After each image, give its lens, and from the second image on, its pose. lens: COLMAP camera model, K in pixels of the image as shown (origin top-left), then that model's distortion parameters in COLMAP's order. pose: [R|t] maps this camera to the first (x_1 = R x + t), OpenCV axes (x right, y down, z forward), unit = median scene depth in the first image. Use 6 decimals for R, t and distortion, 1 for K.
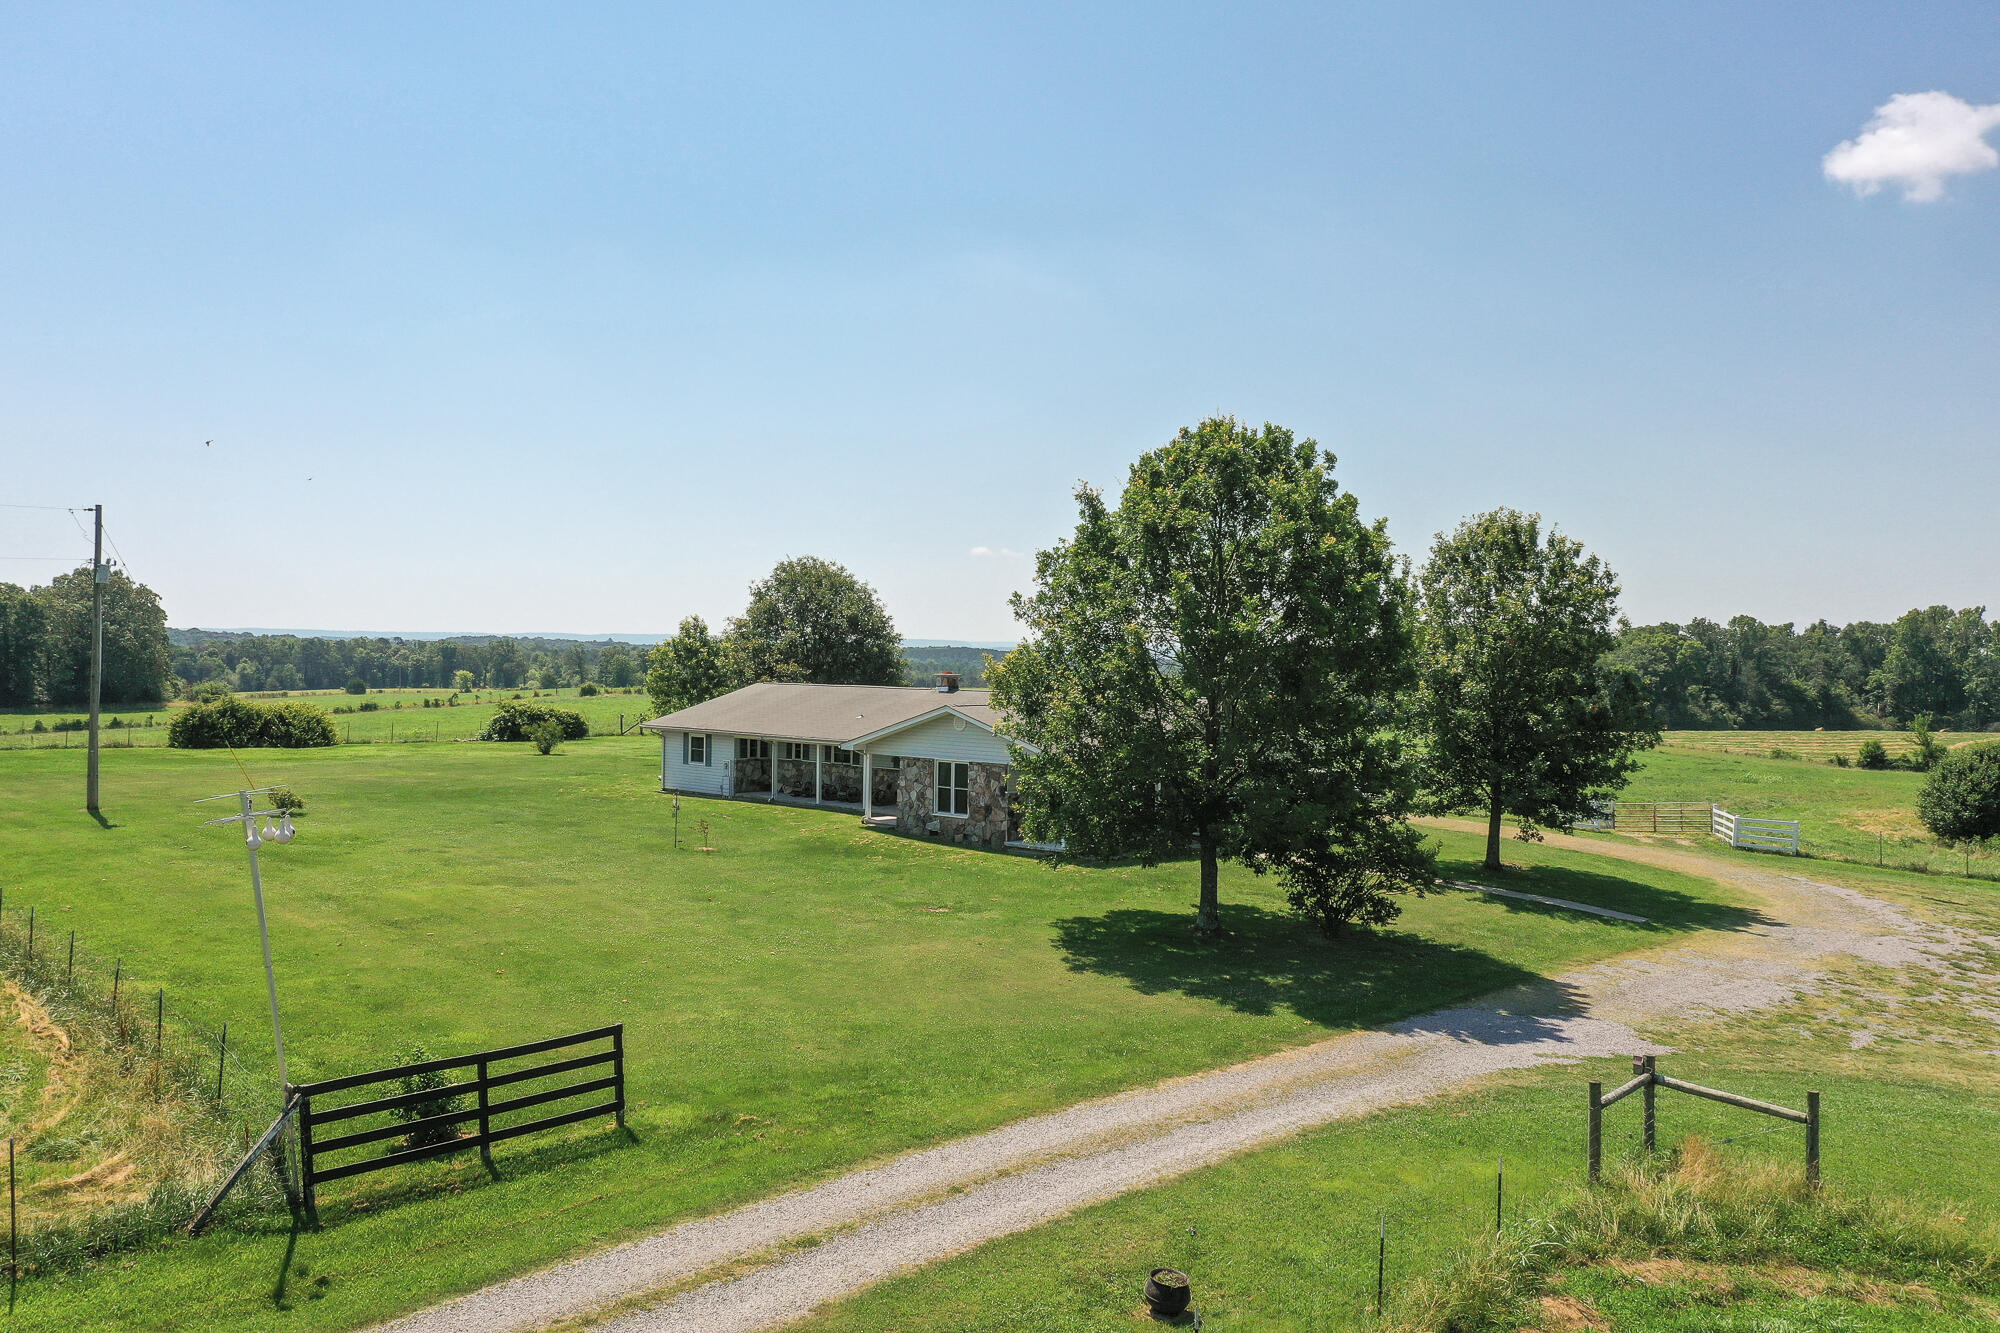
lens RADIAL K [[1576.4, 0, 1003.1], [0, 1576.4, 664.5], [0, 0, 1]] dist [0.008976, 0.007233]
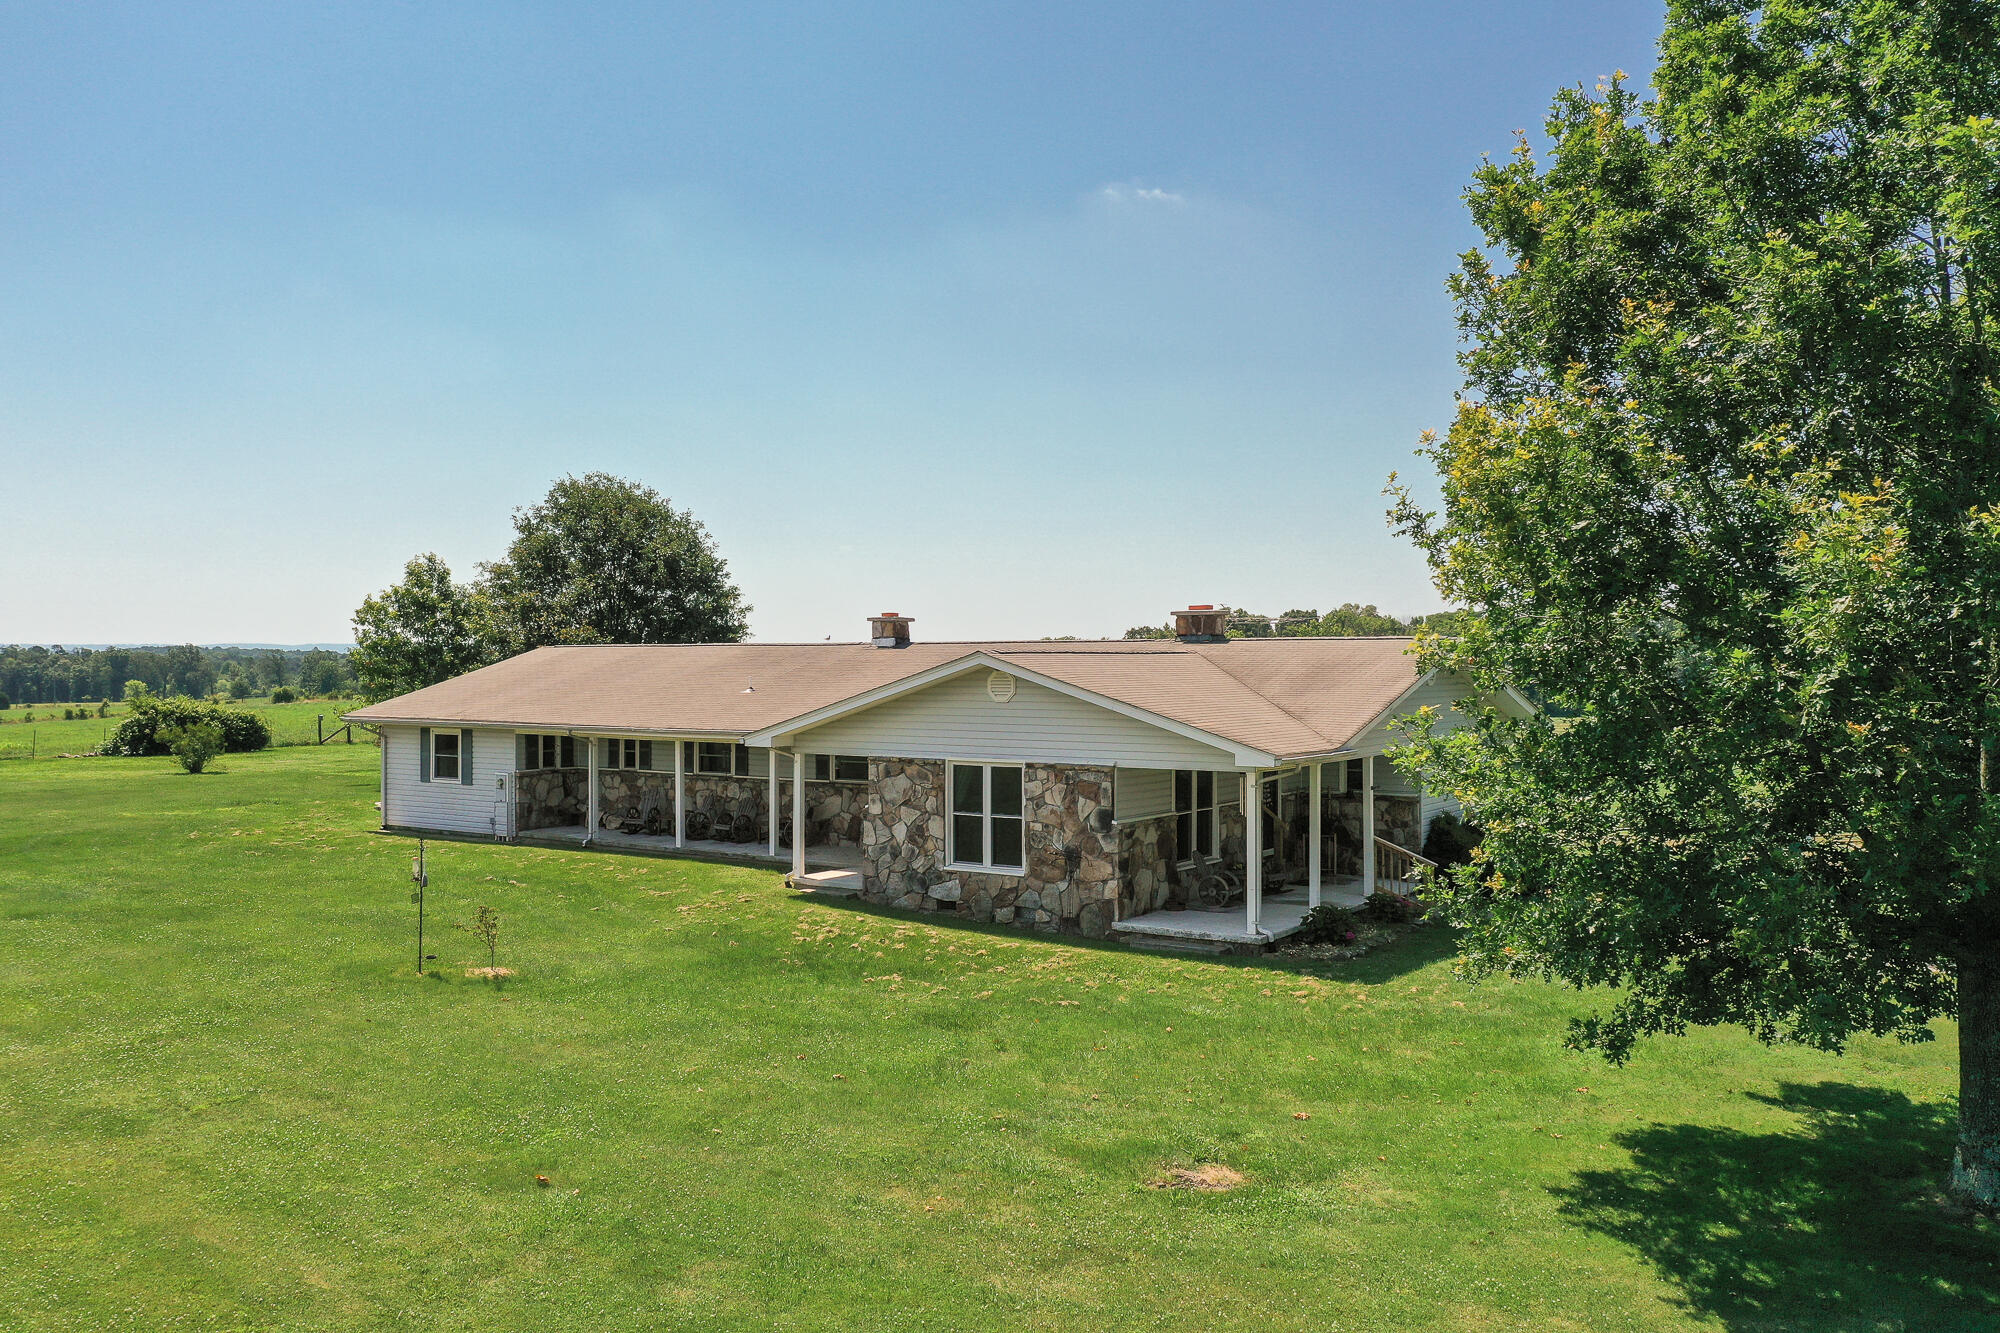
lens RADIAL K [[1586.1, 0, 1003.9], [0, 1586.1, 668.9], [0, 0, 1]] dist [0.010490, 0.013087]
pose [[0.986548, -0.014818, 0.162797, -0.086994], [0.014826, 0.999889, 0.001161, 0.024340], [-0.162796, 0.001268, 0.986659, 0.394819]]
